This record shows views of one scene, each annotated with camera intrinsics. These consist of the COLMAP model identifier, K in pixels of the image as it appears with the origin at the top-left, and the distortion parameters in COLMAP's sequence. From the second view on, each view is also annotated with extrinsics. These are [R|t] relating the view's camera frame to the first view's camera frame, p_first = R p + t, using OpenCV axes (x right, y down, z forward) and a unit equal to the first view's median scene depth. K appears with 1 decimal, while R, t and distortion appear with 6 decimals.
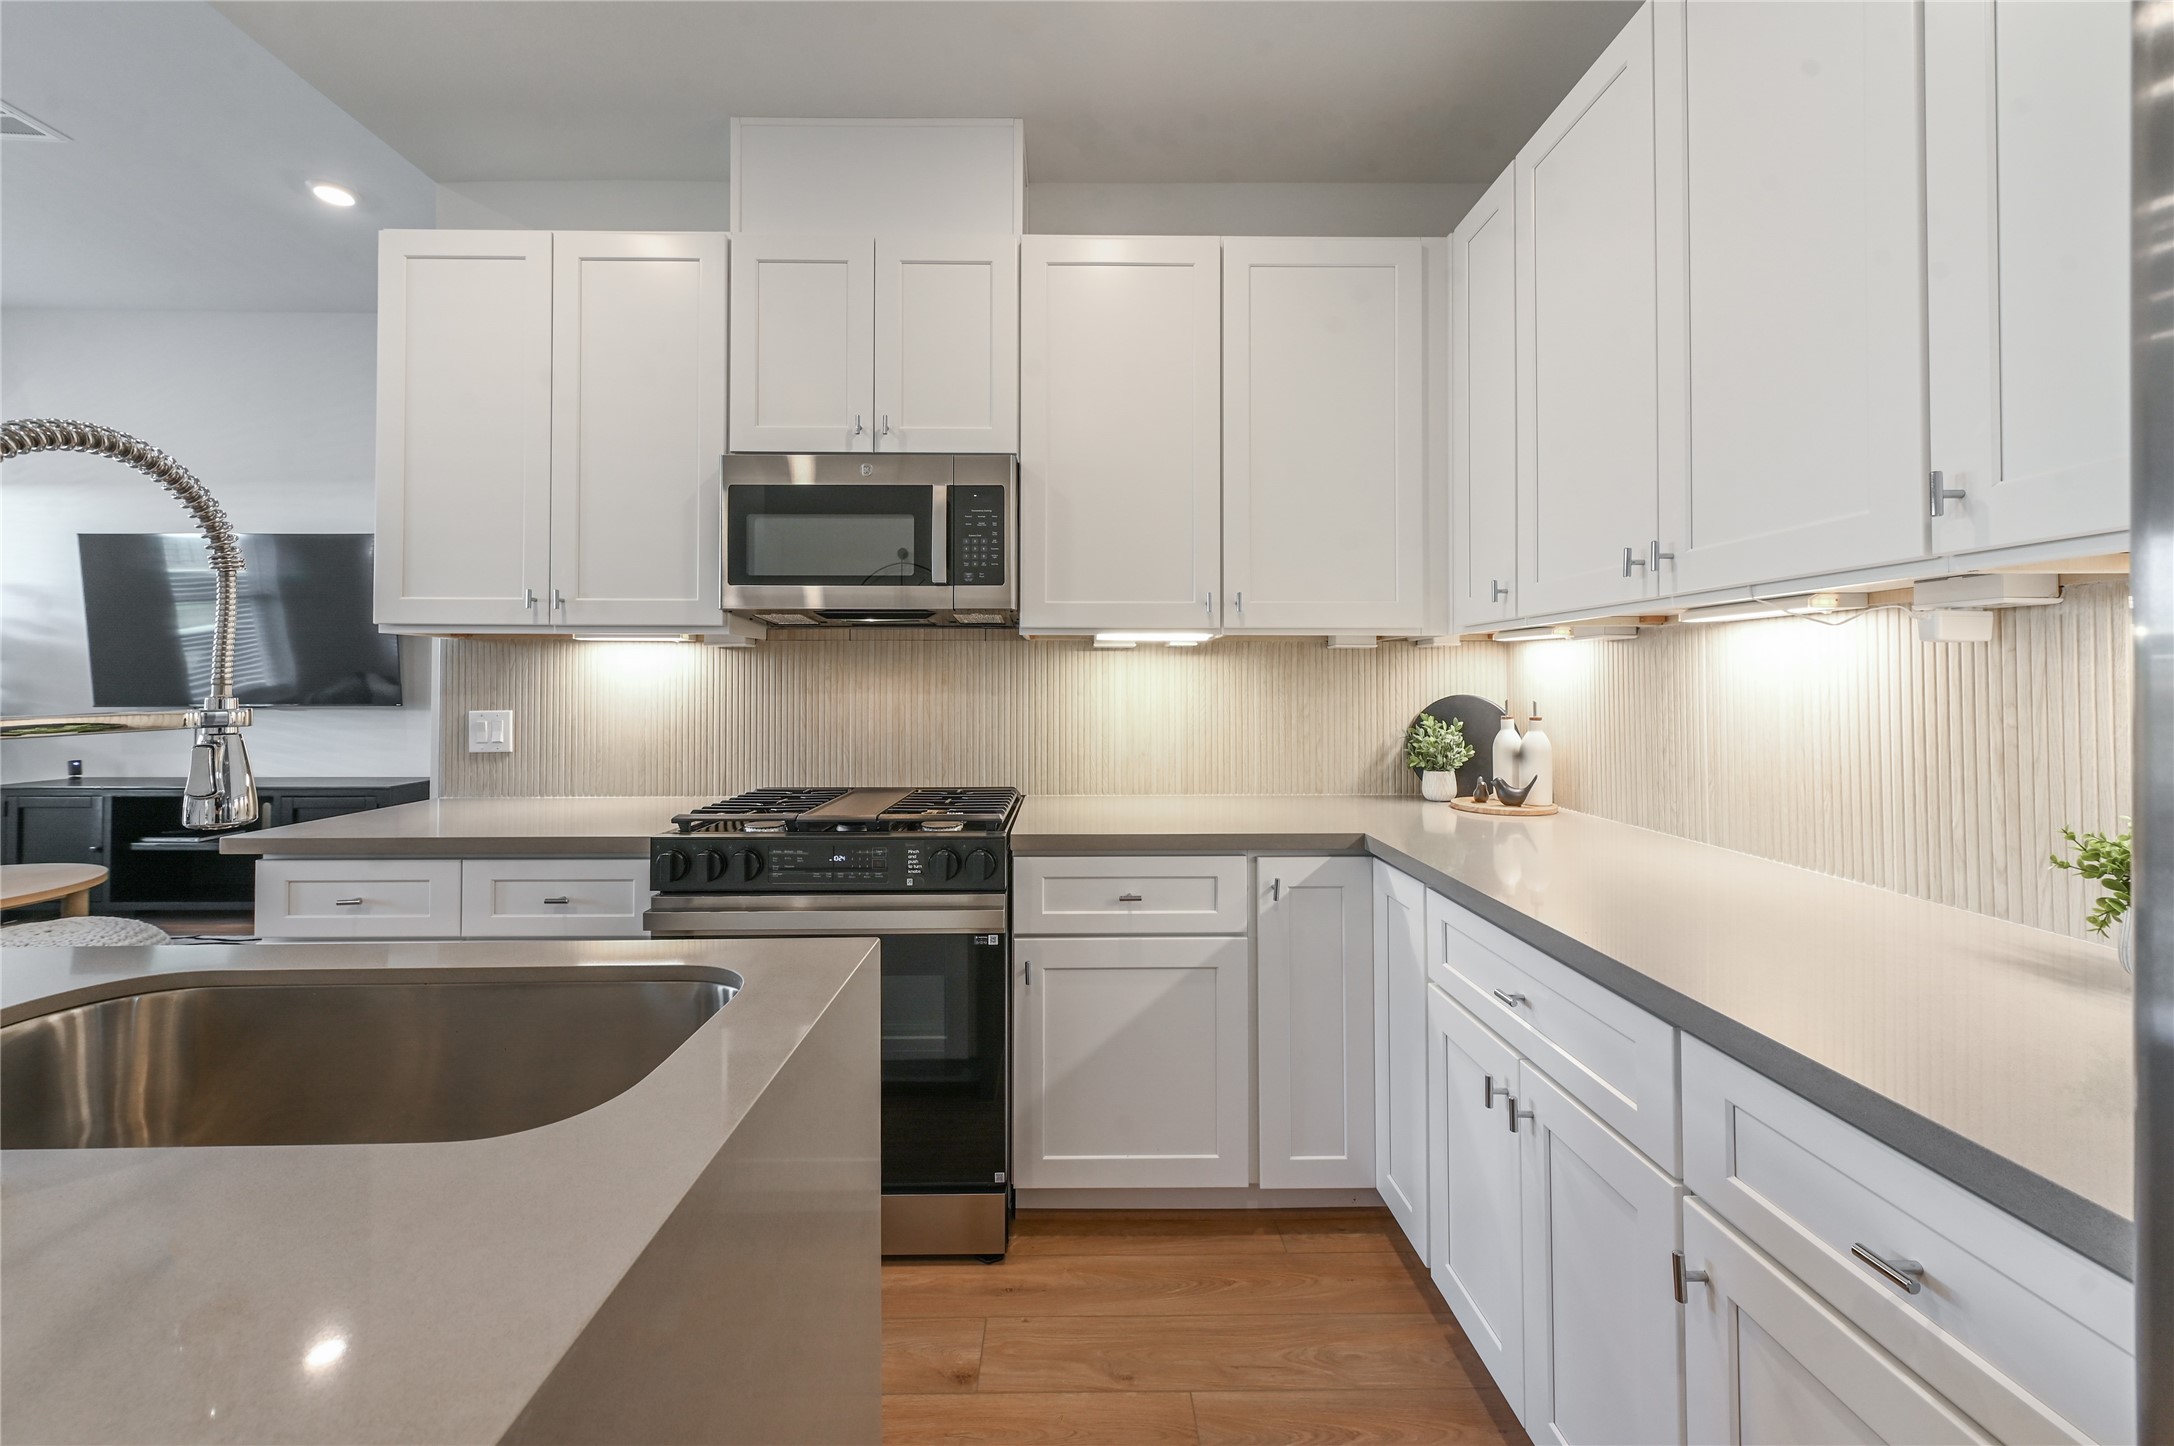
lens RADIAL K [[855.9, 0, 1084.1], [0, 855.9, 679.2], [0, 0, 1]] dist [-0.002468, 0.000834]
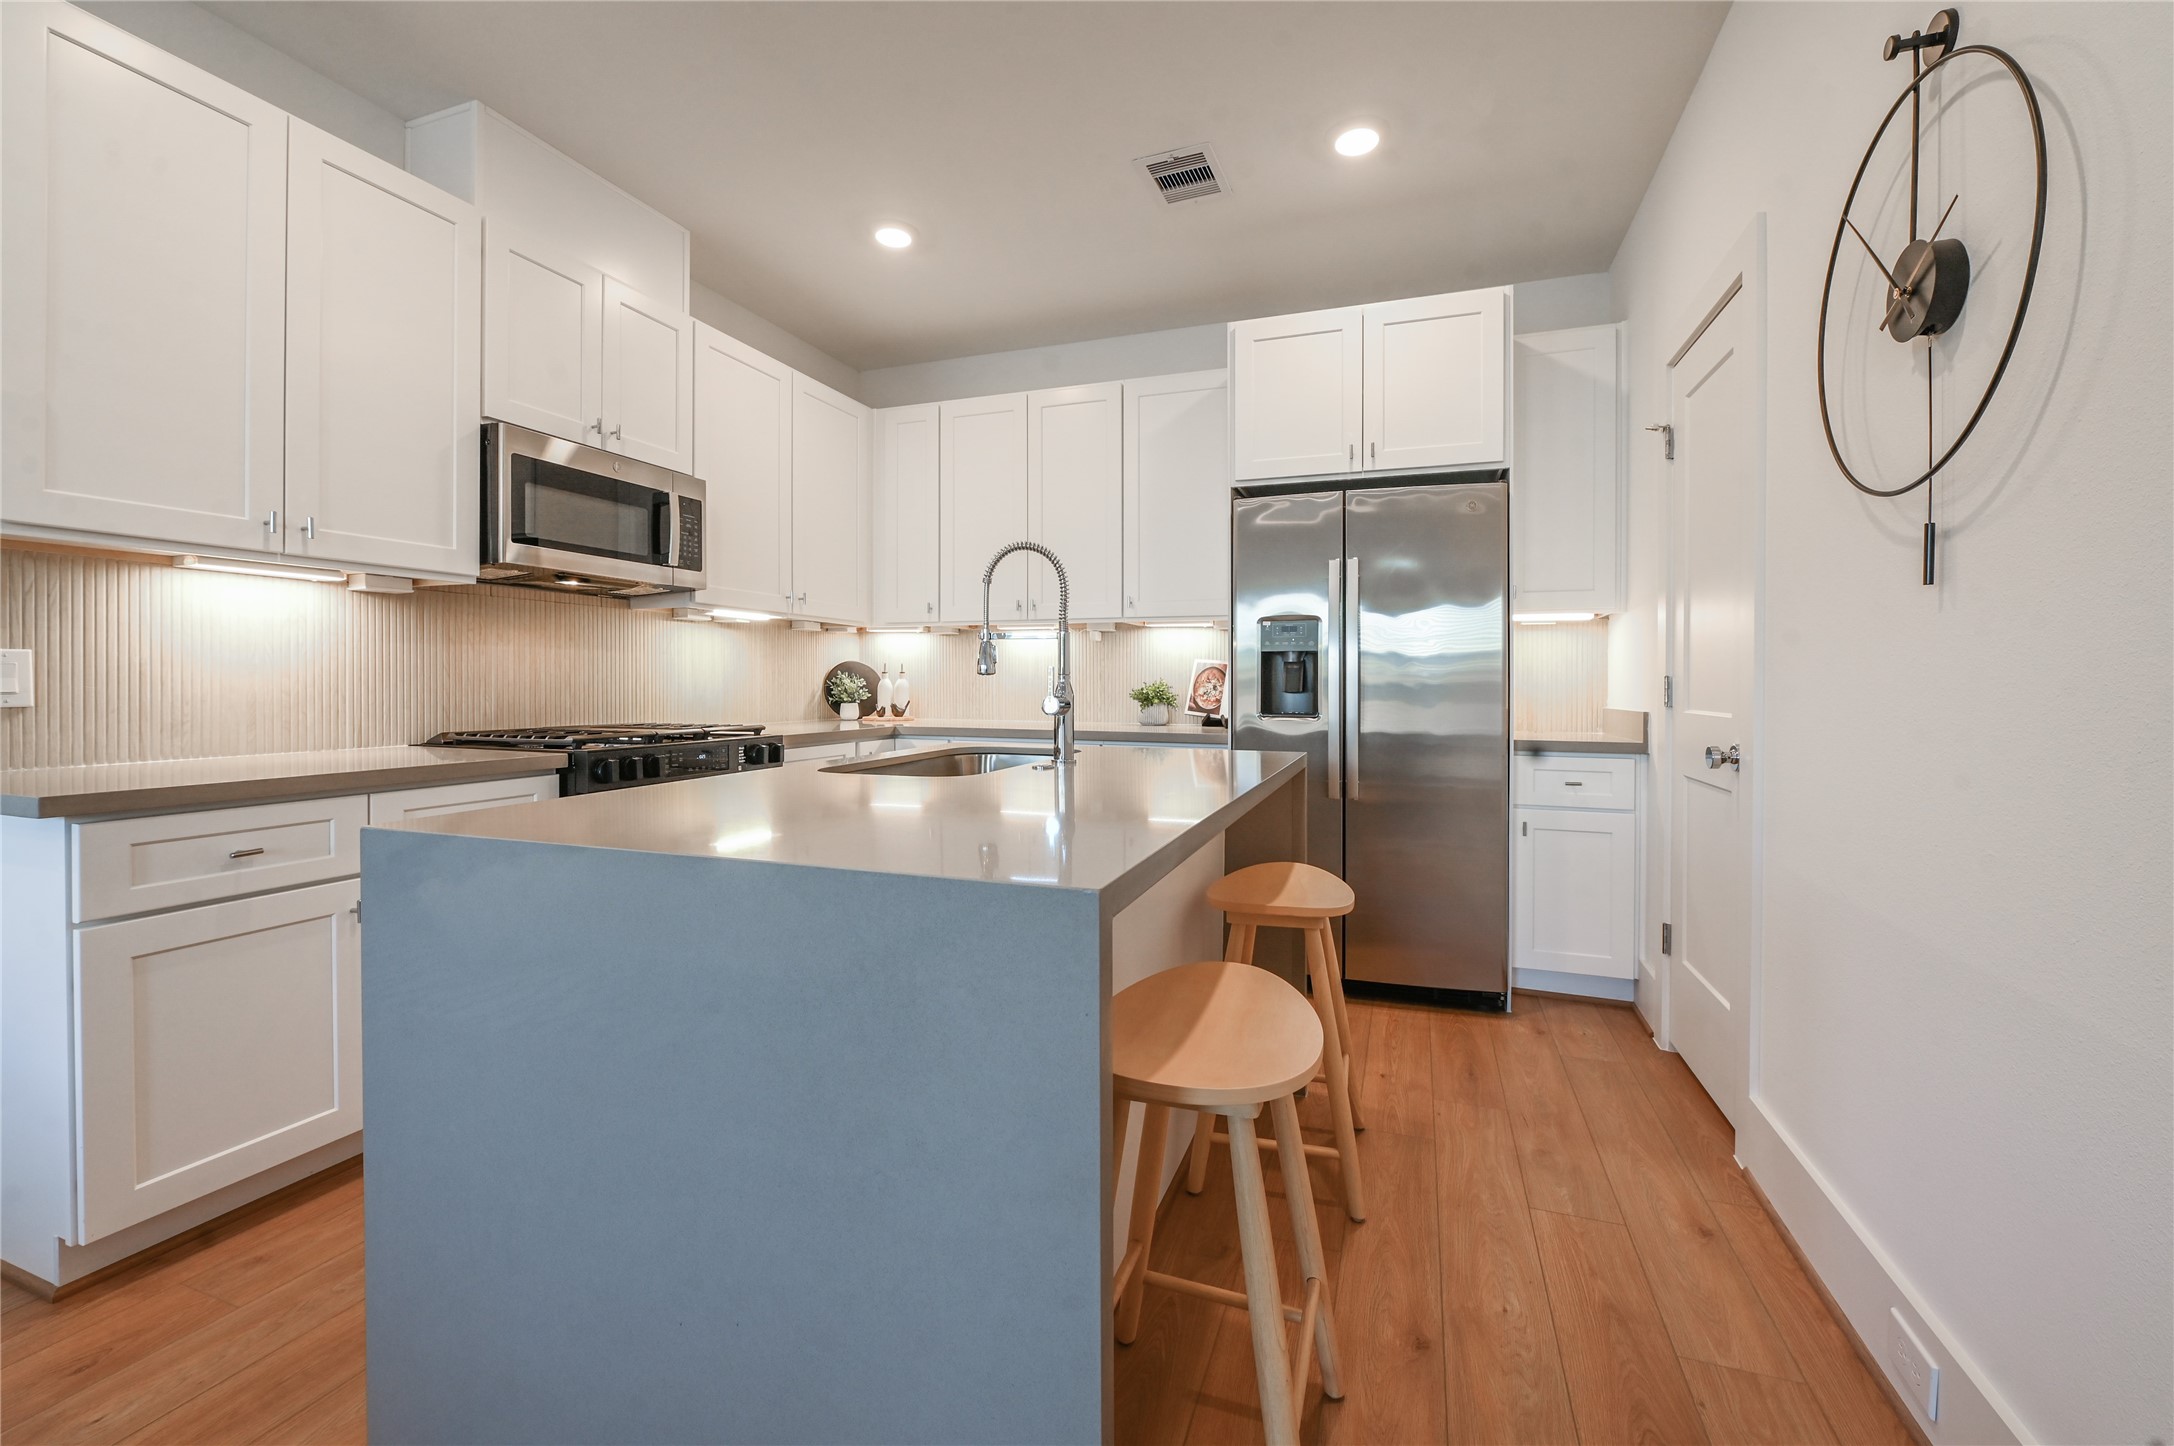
lens RADIAL K [[855.9, 0, 1129.8], [0, 855.9, 687.8], [0, 0, 1]] dist [-0.002468, 0.000834]
pose [[0.327179, -0.005091, 0.944949, -1.143177], [-0.007172, 0.999943, 0.007871, 0.062237], [-0.944935, -0.009353, 0.327124, -0.125119]]
